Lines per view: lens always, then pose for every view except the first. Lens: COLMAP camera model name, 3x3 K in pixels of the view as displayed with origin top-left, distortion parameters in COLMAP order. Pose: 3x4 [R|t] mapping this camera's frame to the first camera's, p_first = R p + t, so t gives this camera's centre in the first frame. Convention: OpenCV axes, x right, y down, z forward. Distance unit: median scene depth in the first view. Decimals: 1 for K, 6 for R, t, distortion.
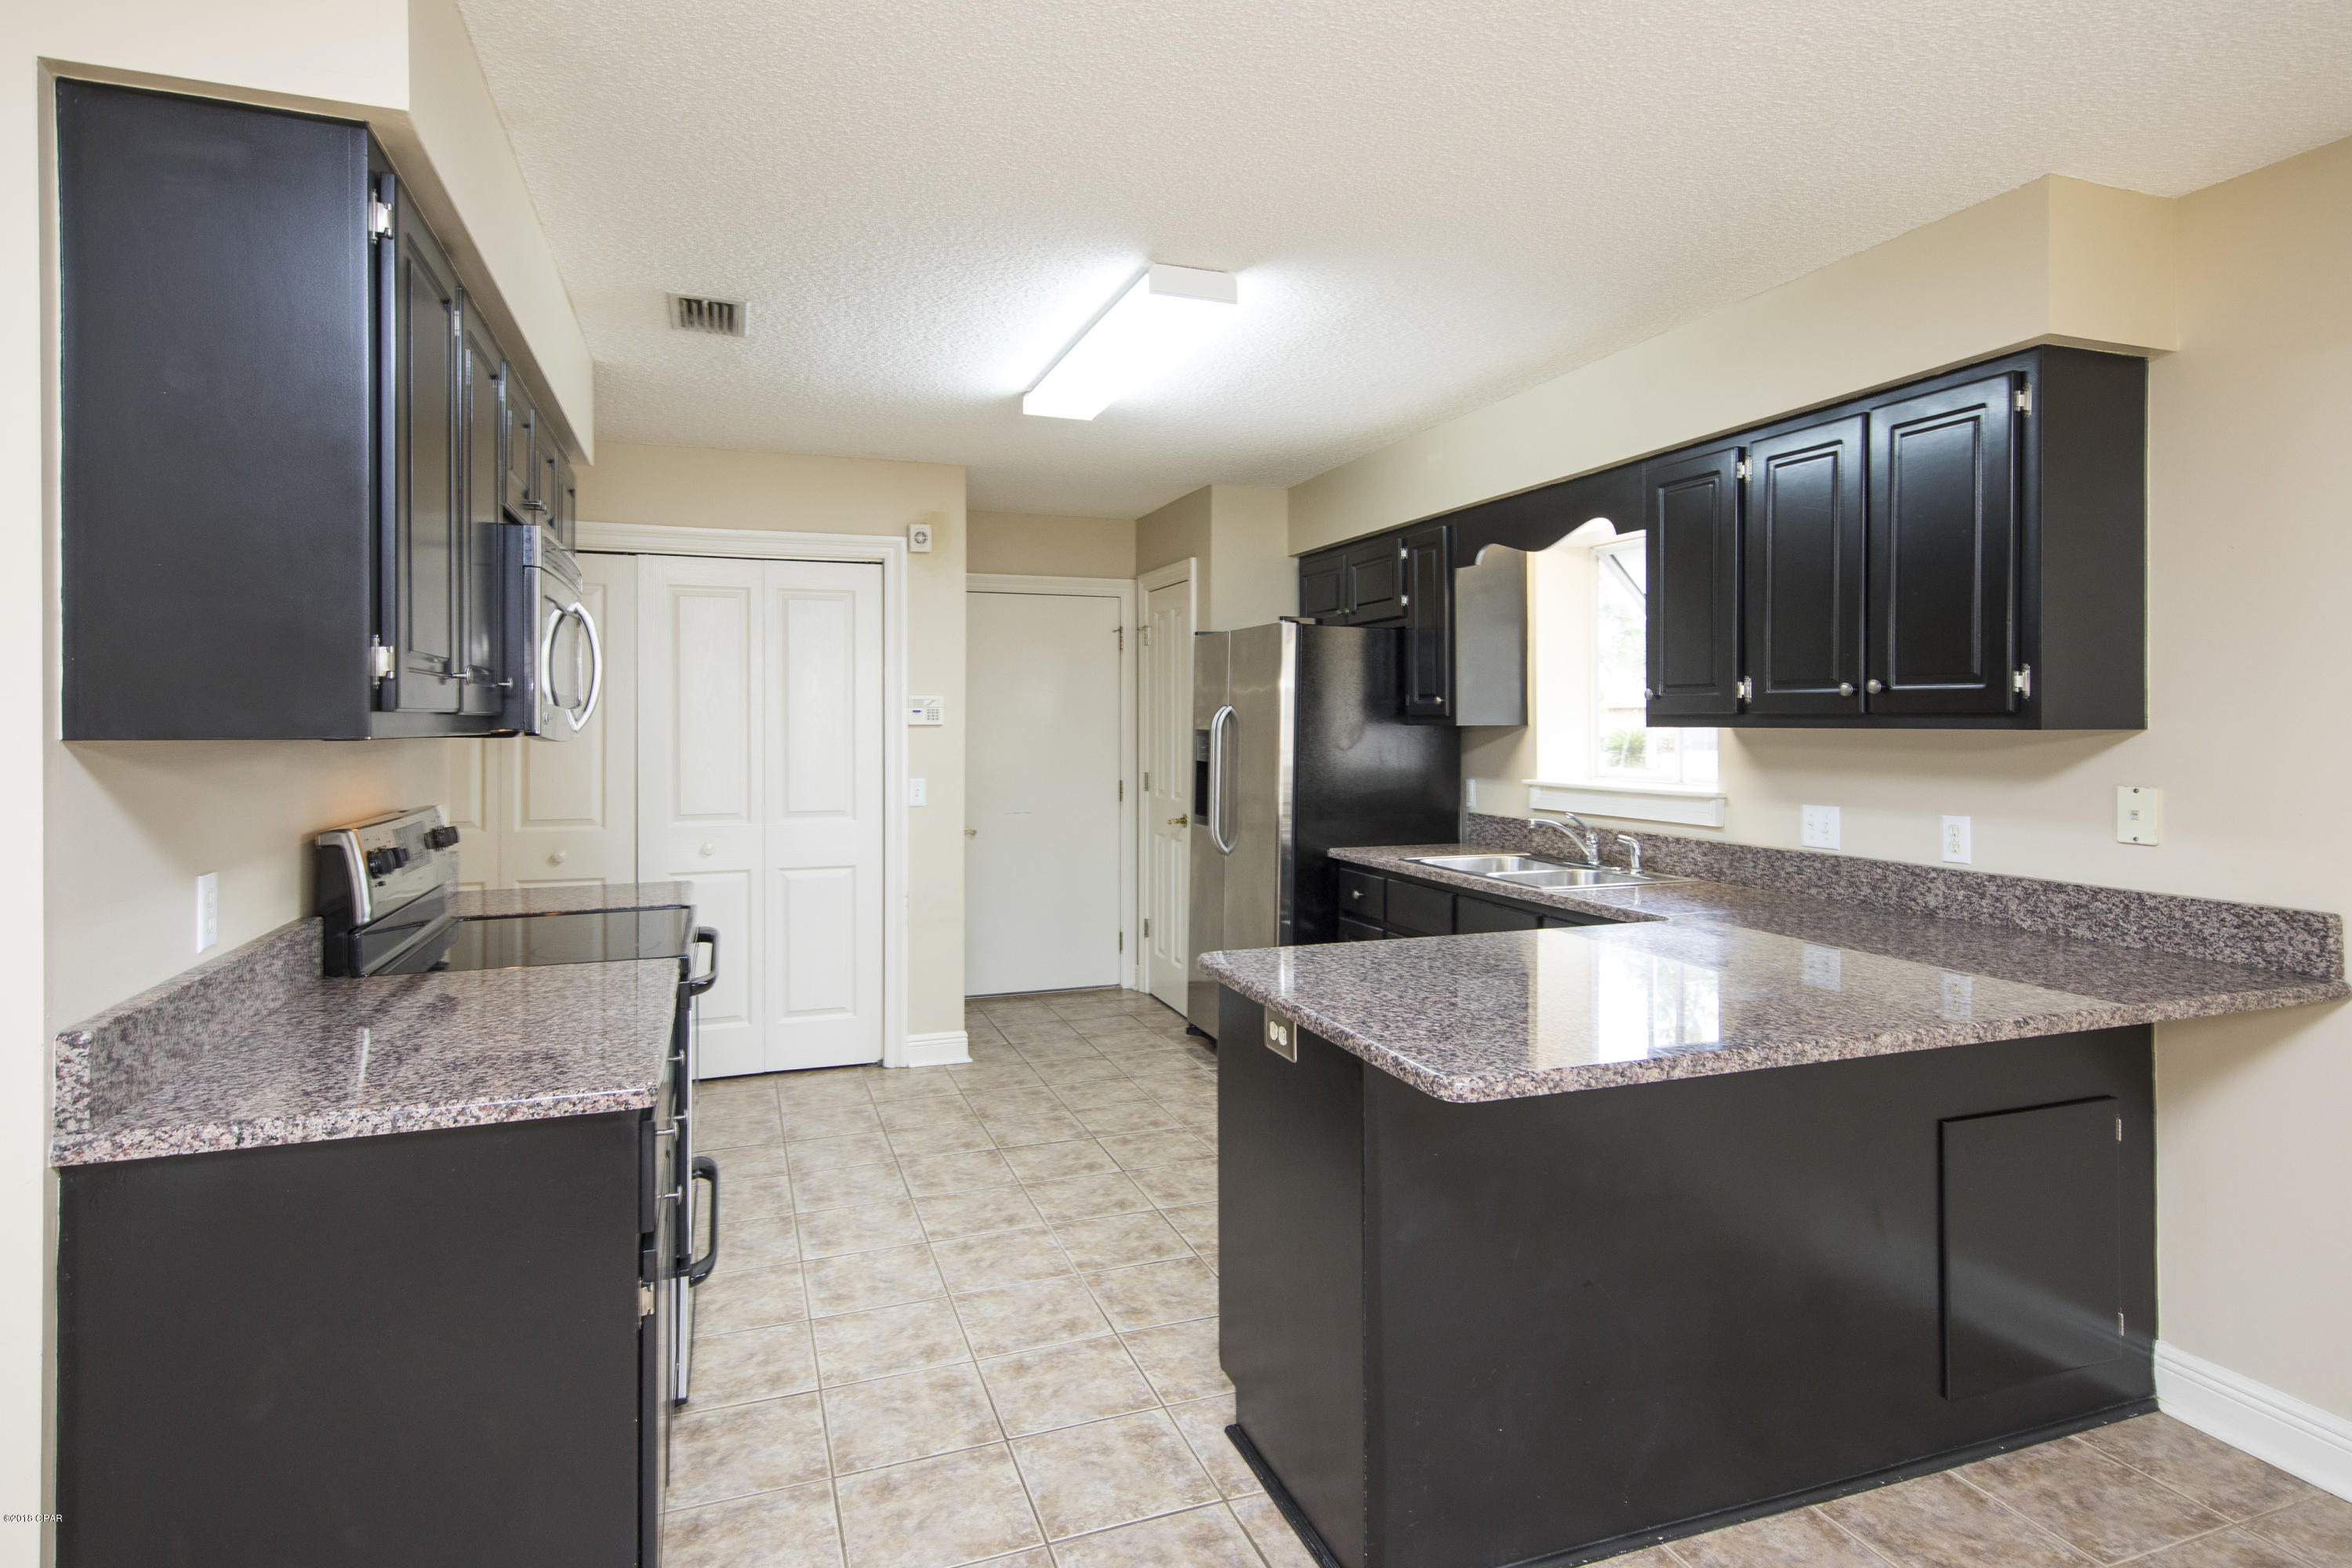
lens RADIAL K [[1295.7, 0, 1142.6], [0, 1295.7, 715.5], [0, 0, 1]] dist [0.003741, 0.001079]
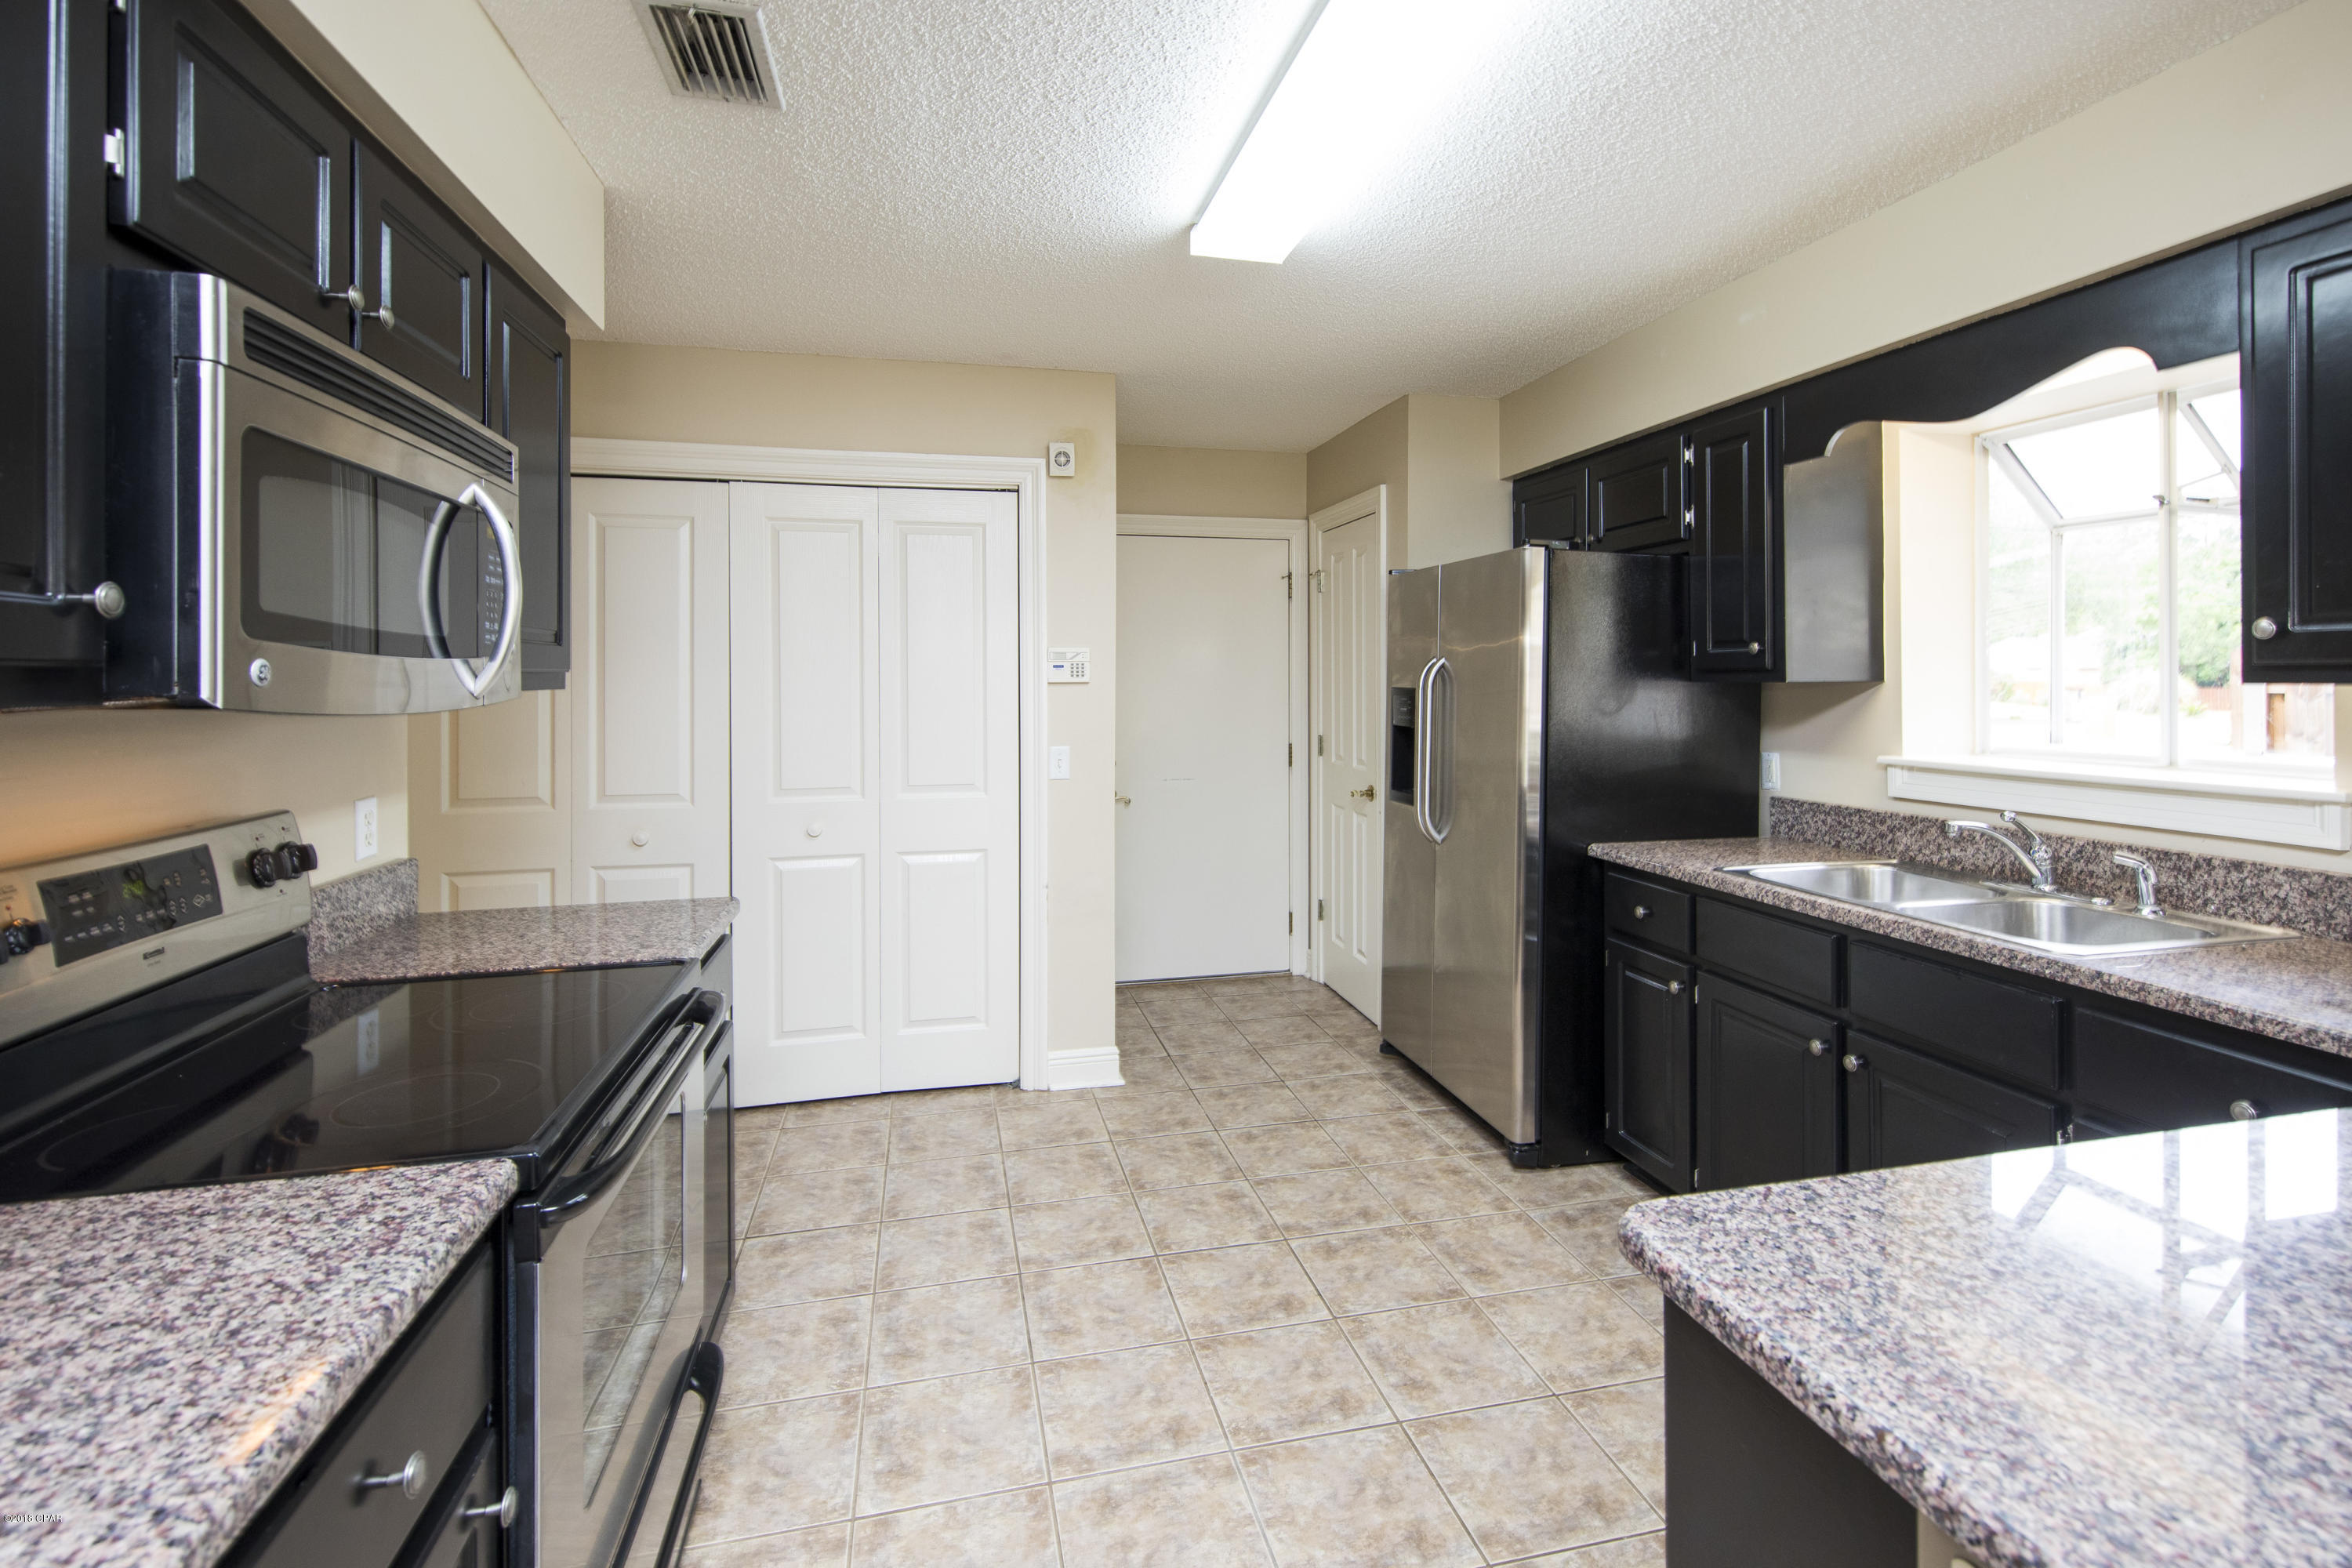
lens RADIAL K [[1070.5, 0, 1159.5], [0, 1070.5, 675.8], [0, 0, 1]] dist [0.002552, -0.000219]
pose [[0.994400, -0.002268, -0.105661, -0.042852], [0.002506, 0.999995, 0.002118, 0.002177], [0.105656, -0.002371, 0.994400, 0.376802]]
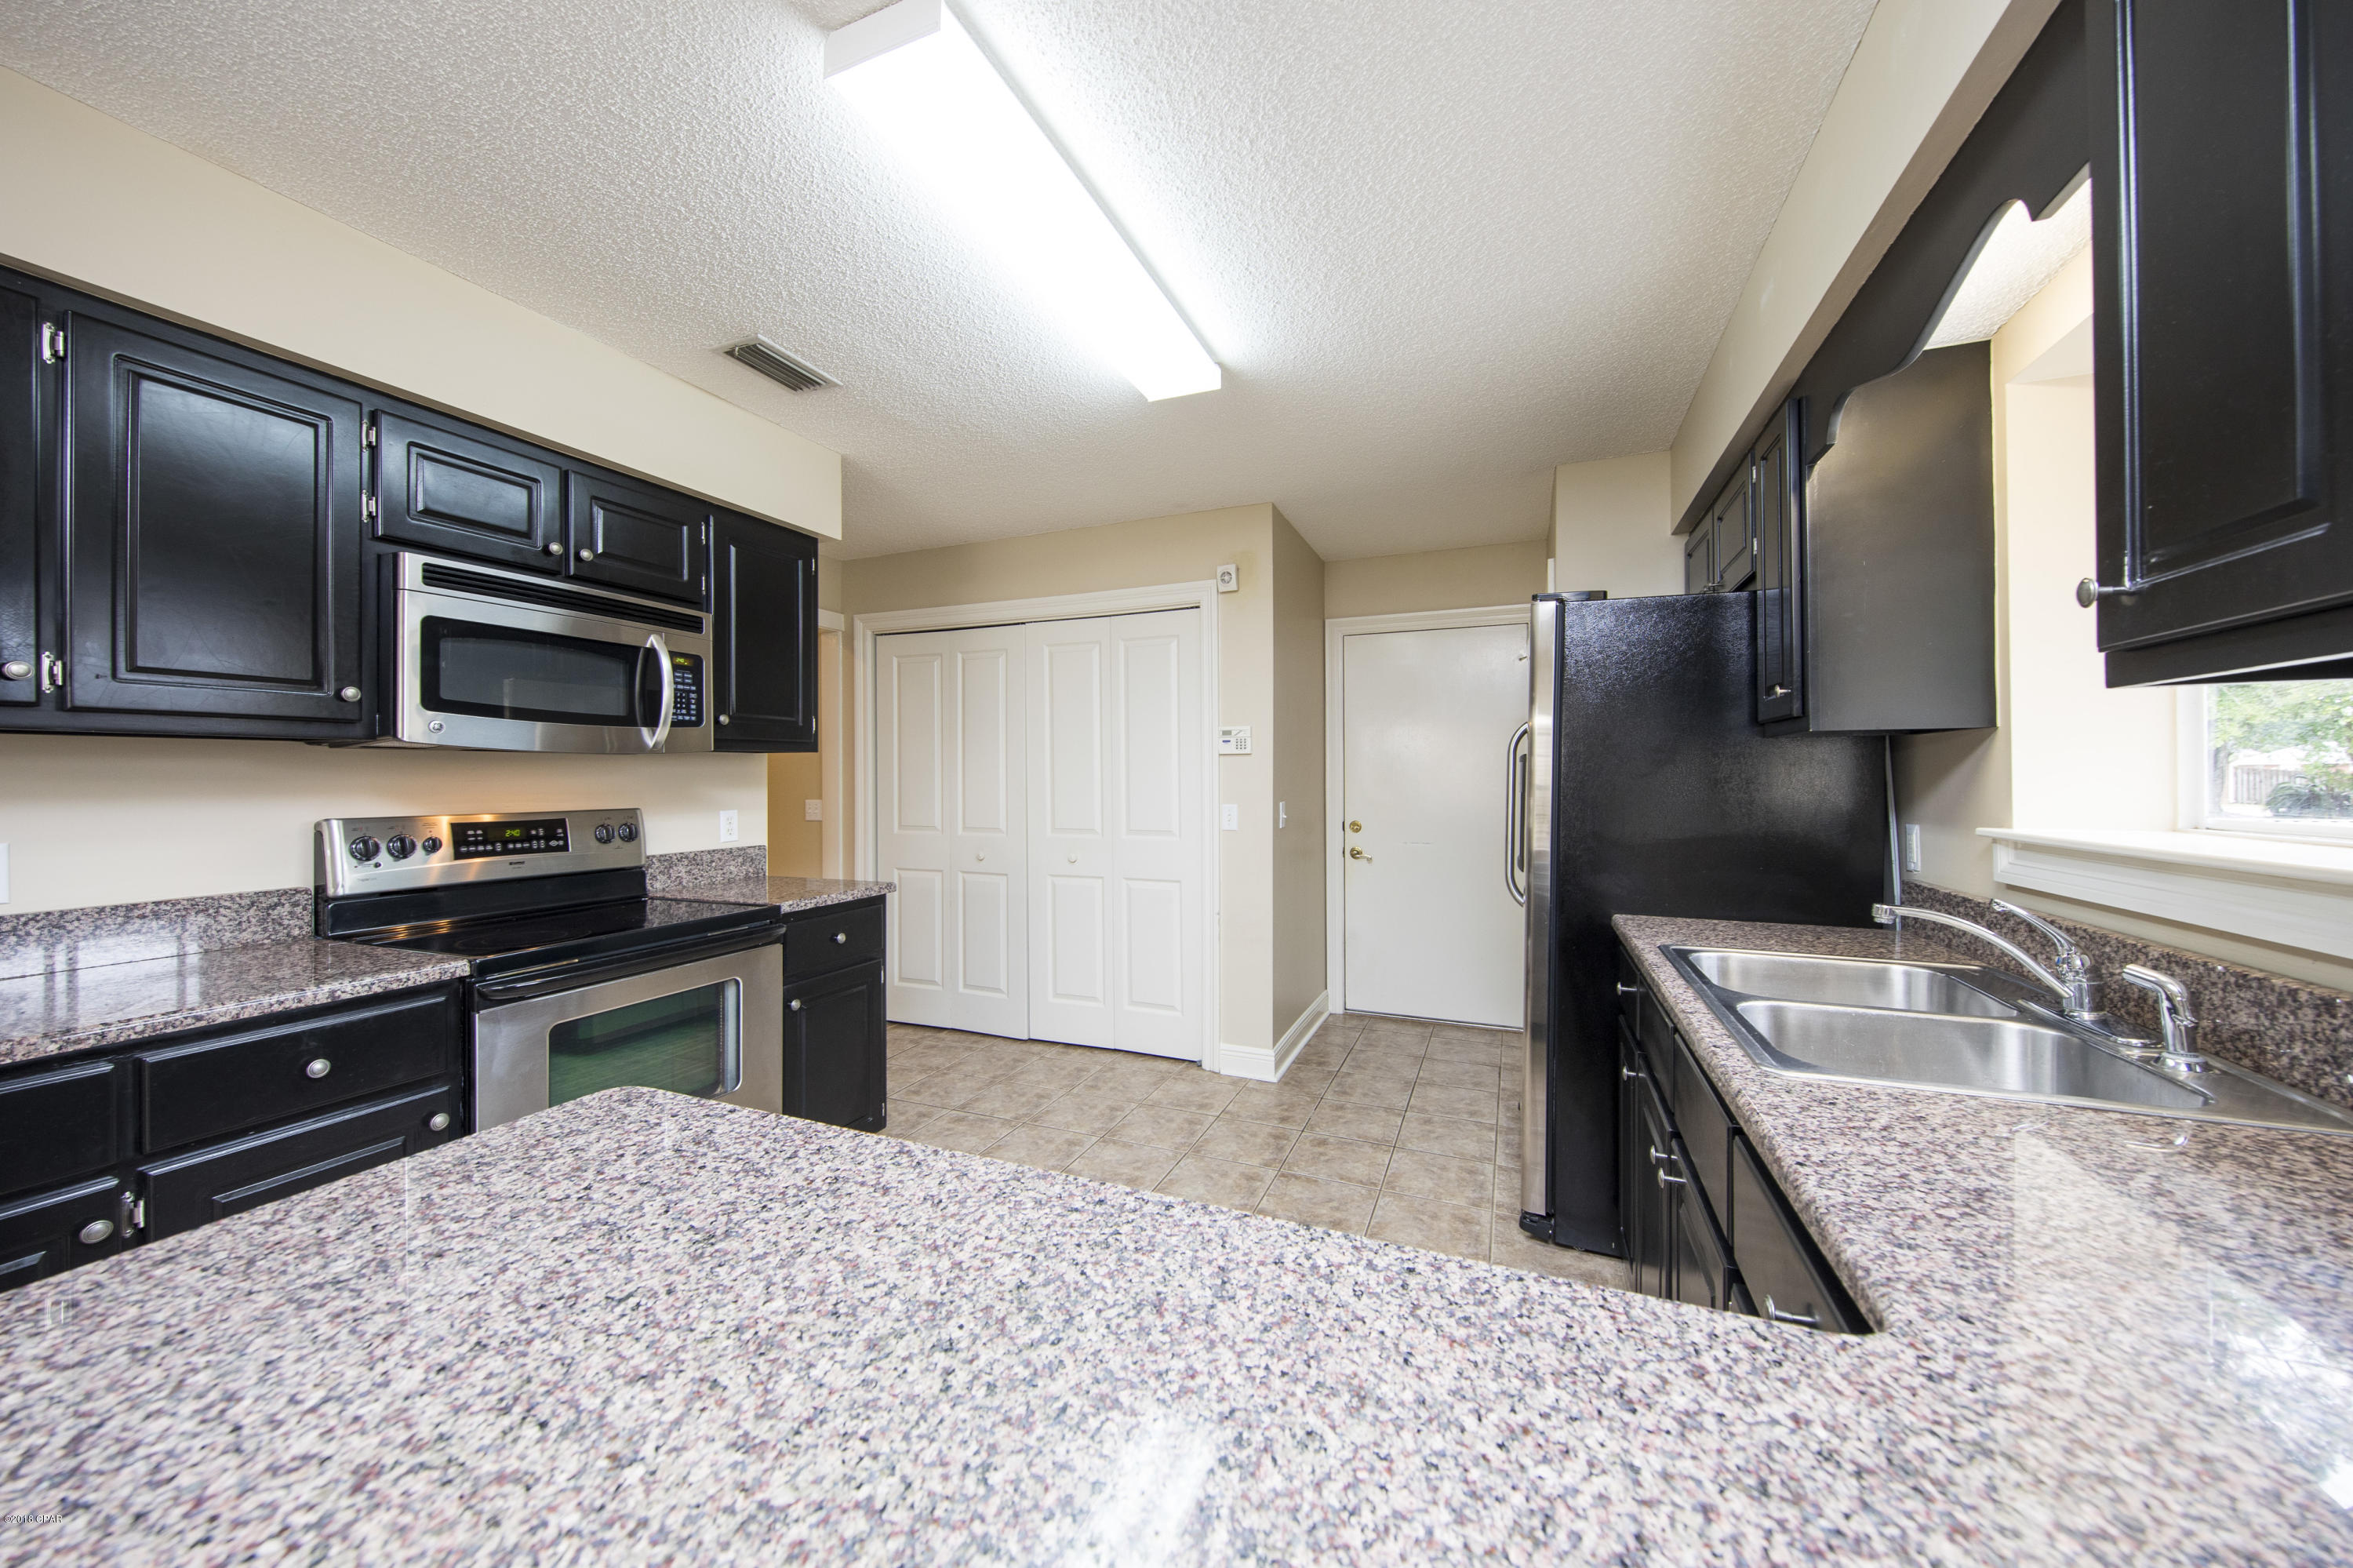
lens RADIAL K [[834.2, 0, 1144.4], [0, 834.2, 770.6], [0, 0, 1]] dist [-0.000199, -0.003418]
pose [[0.736893, -0.004419, -0.675995, 0.283884], [0.003721, 0.999990, -0.002481, 0.026503], [0.676000, -0.000687, 0.736902, 0.531070]]
